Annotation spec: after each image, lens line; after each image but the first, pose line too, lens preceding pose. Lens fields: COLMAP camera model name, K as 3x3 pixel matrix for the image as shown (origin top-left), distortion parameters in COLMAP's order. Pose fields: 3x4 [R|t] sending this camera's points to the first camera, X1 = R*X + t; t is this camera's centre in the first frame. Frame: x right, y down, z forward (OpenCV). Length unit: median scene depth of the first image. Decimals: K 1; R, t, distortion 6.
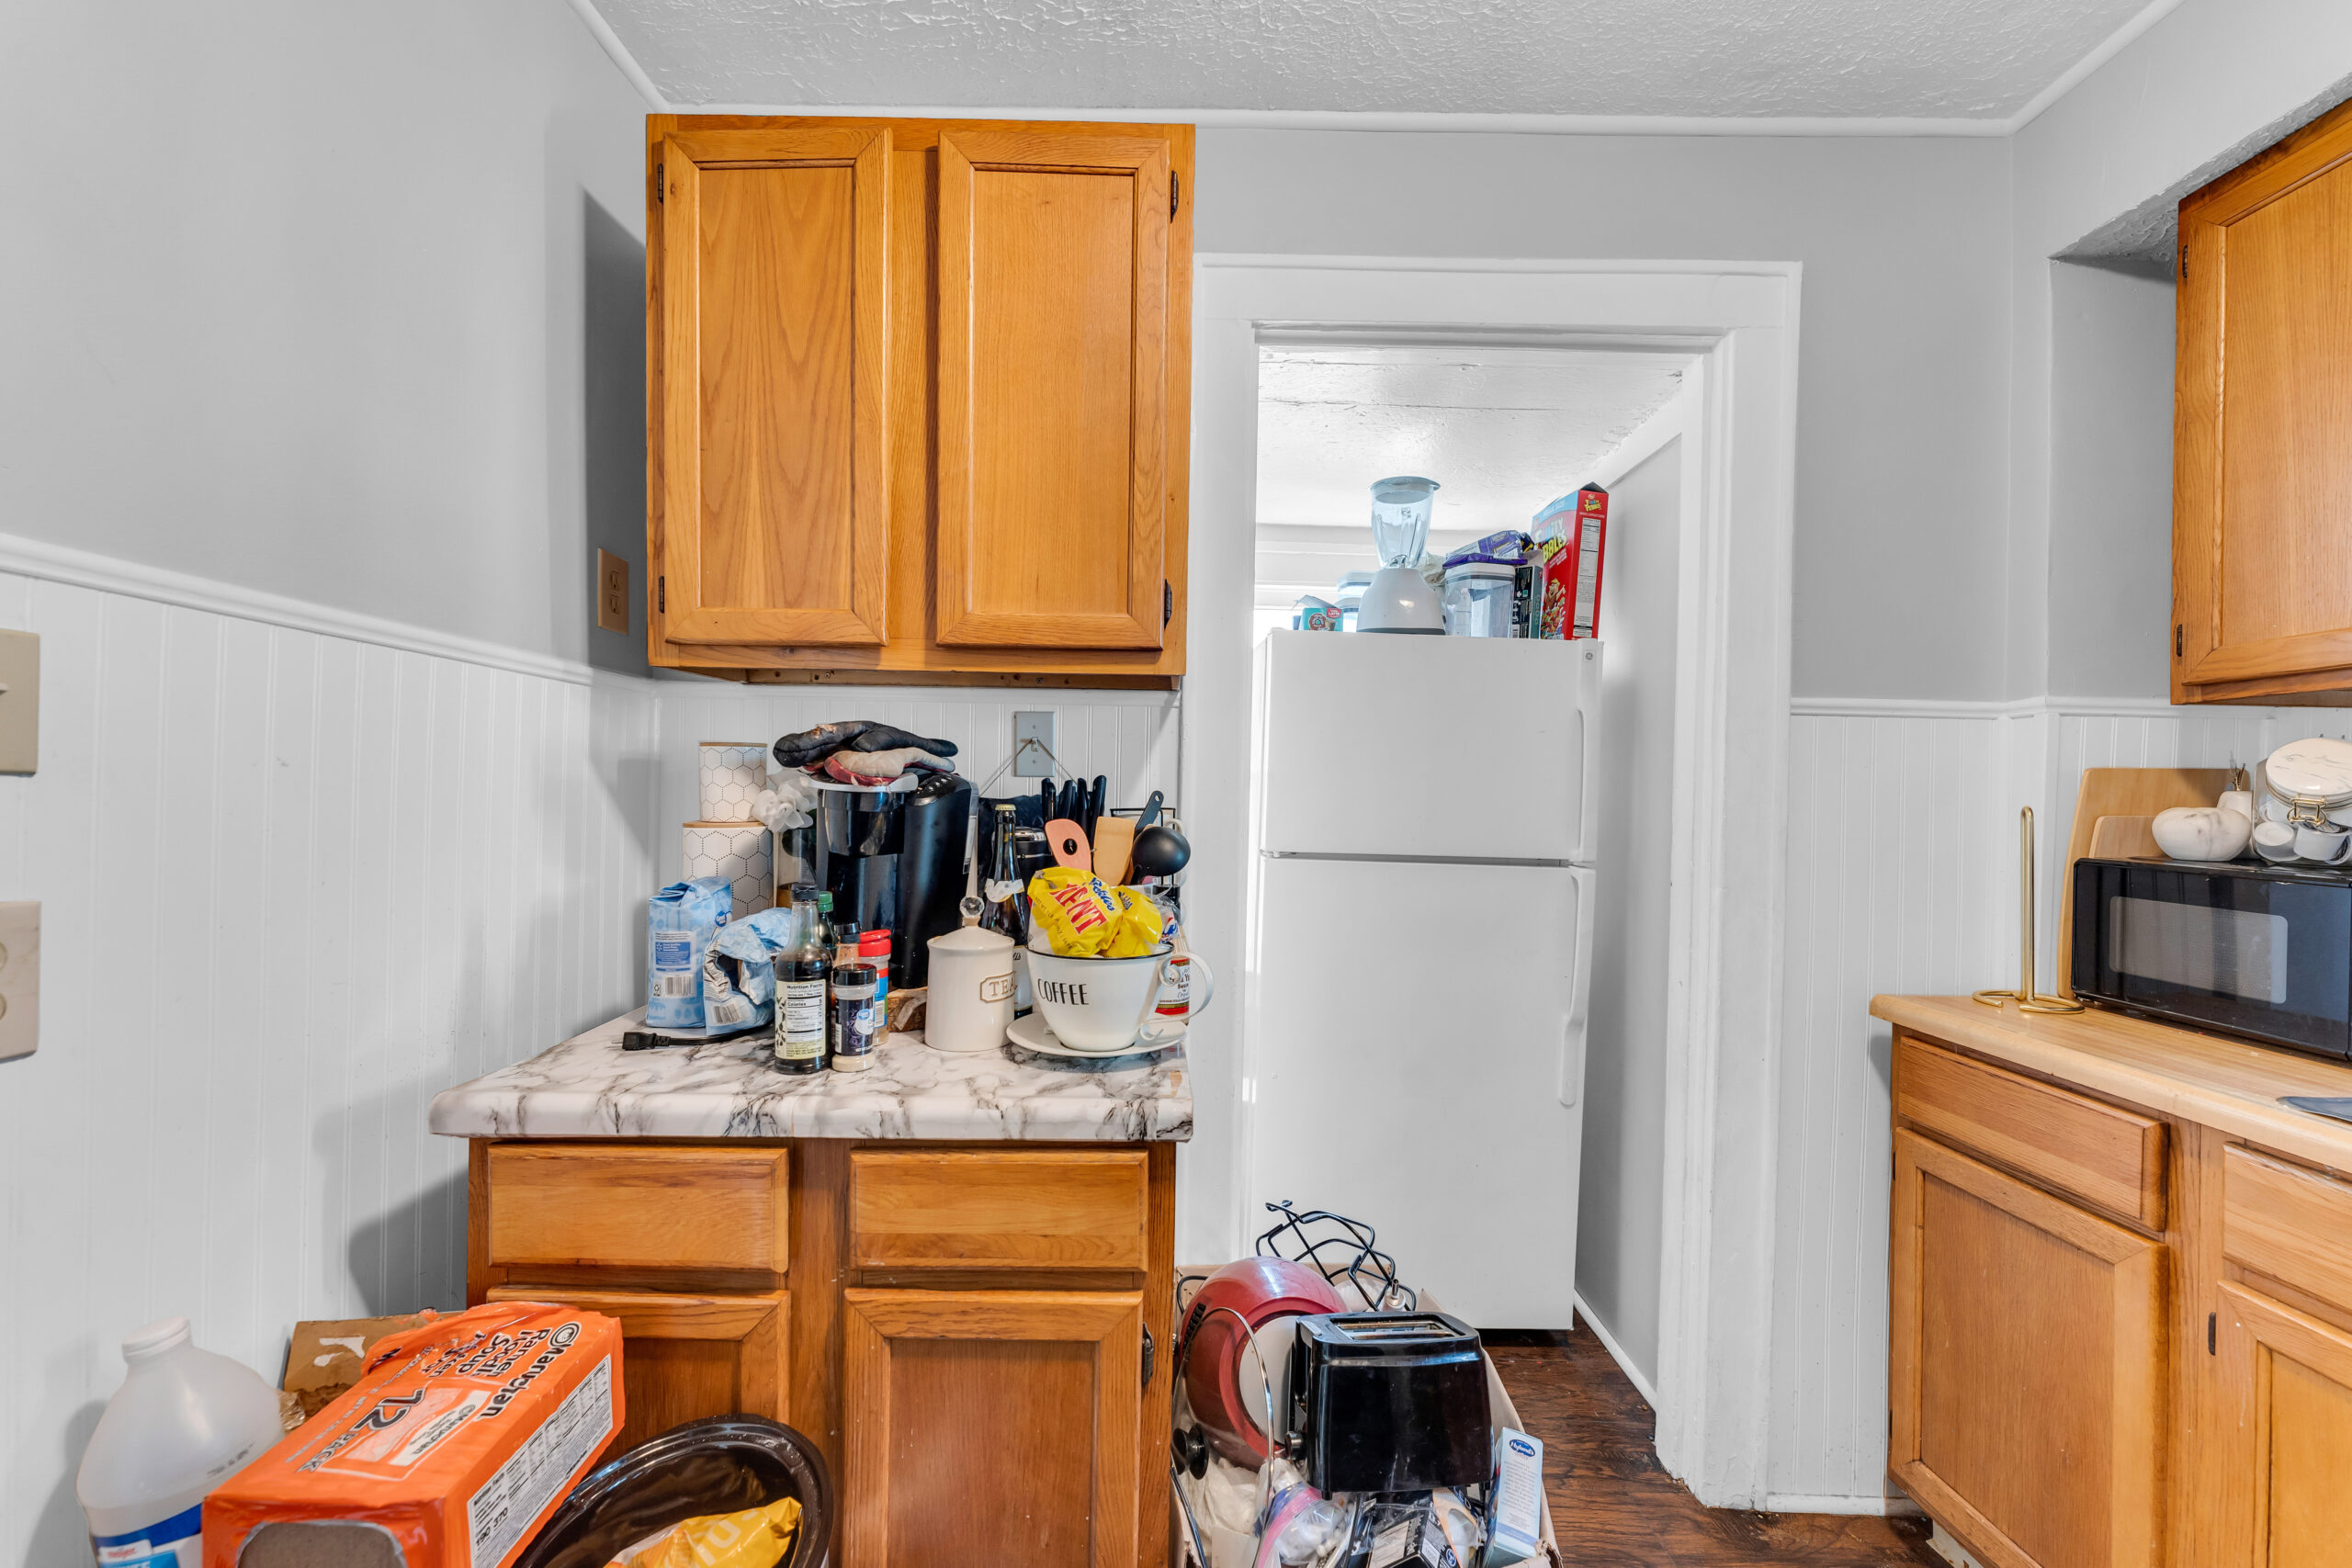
lens RADIAL K [[964.0, 0, 1175.1], [0, 964.0, 792.2], [0, 0, 1]] dist [0.002114, -0.000463]
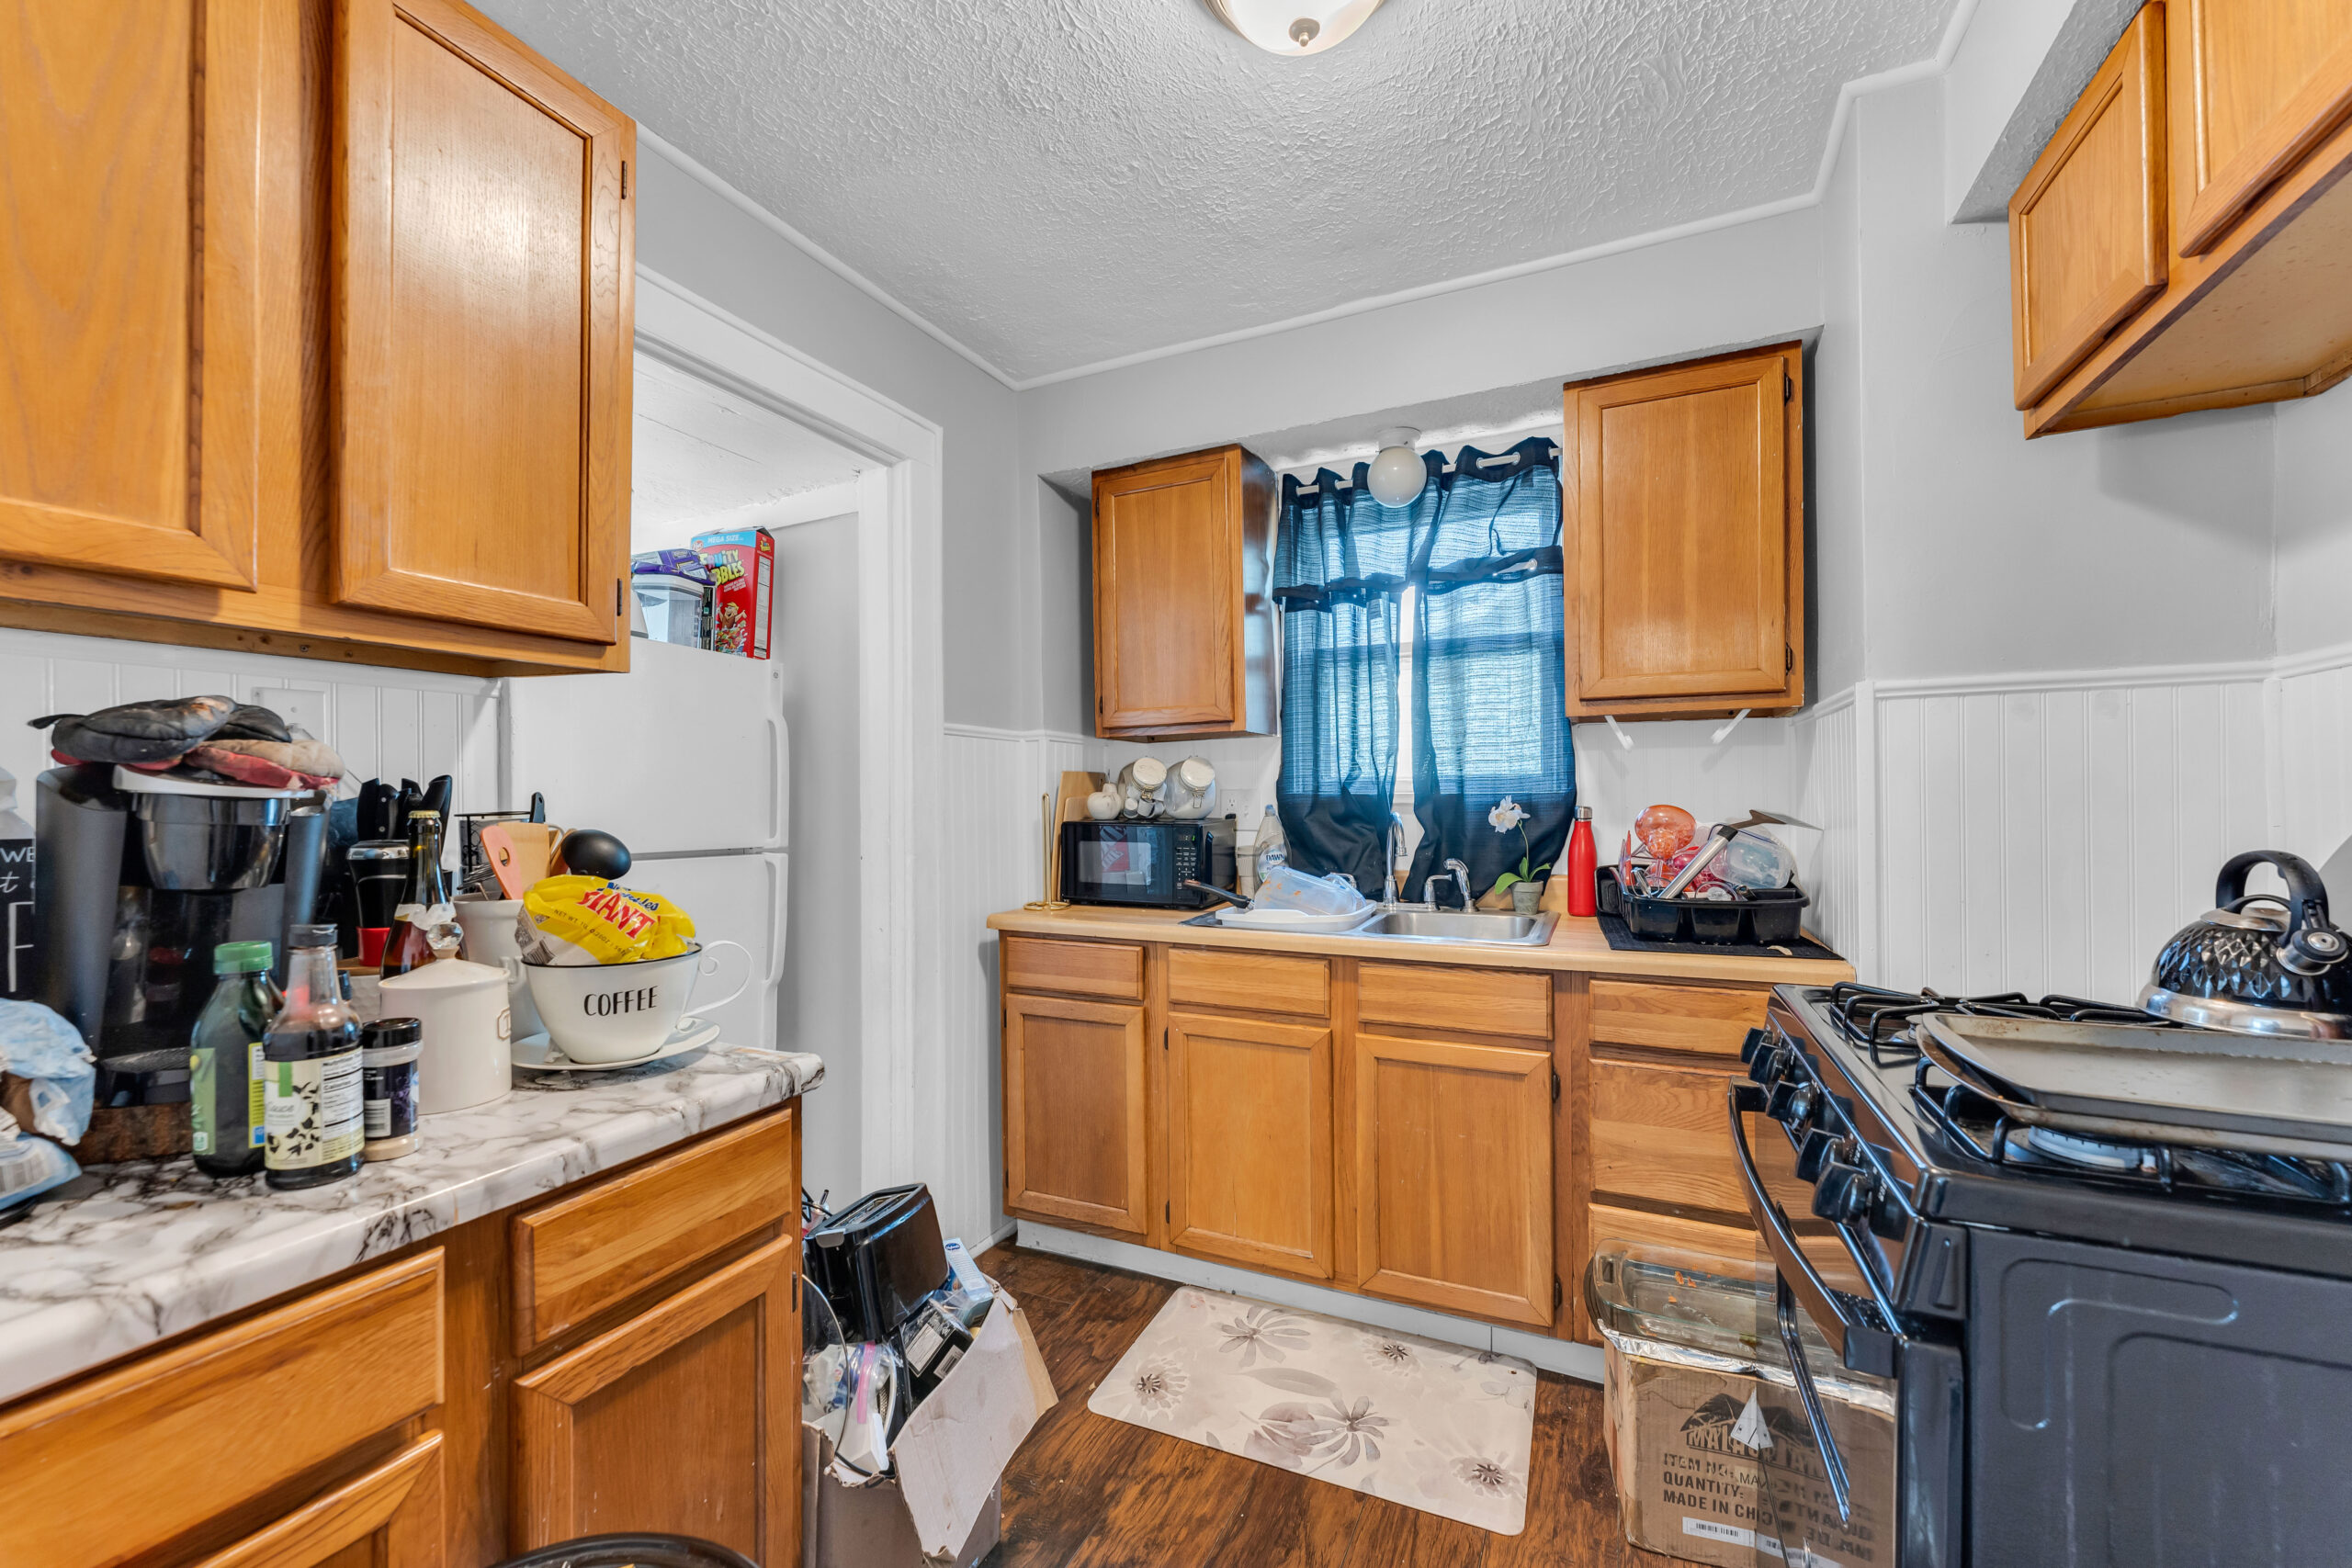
lens RADIAL K [[964.0, 0, 1175.1], [0, 964.0, 792.2], [0, 0, 1]] dist [0.002114, -0.000463]
pose [[0.407578, -0.015924, 0.913031, -0.676318], [0.015048, 0.999829, 0.010720, -0.002343], [-0.913046, 0.009370, 0.407748, 0.093987]]
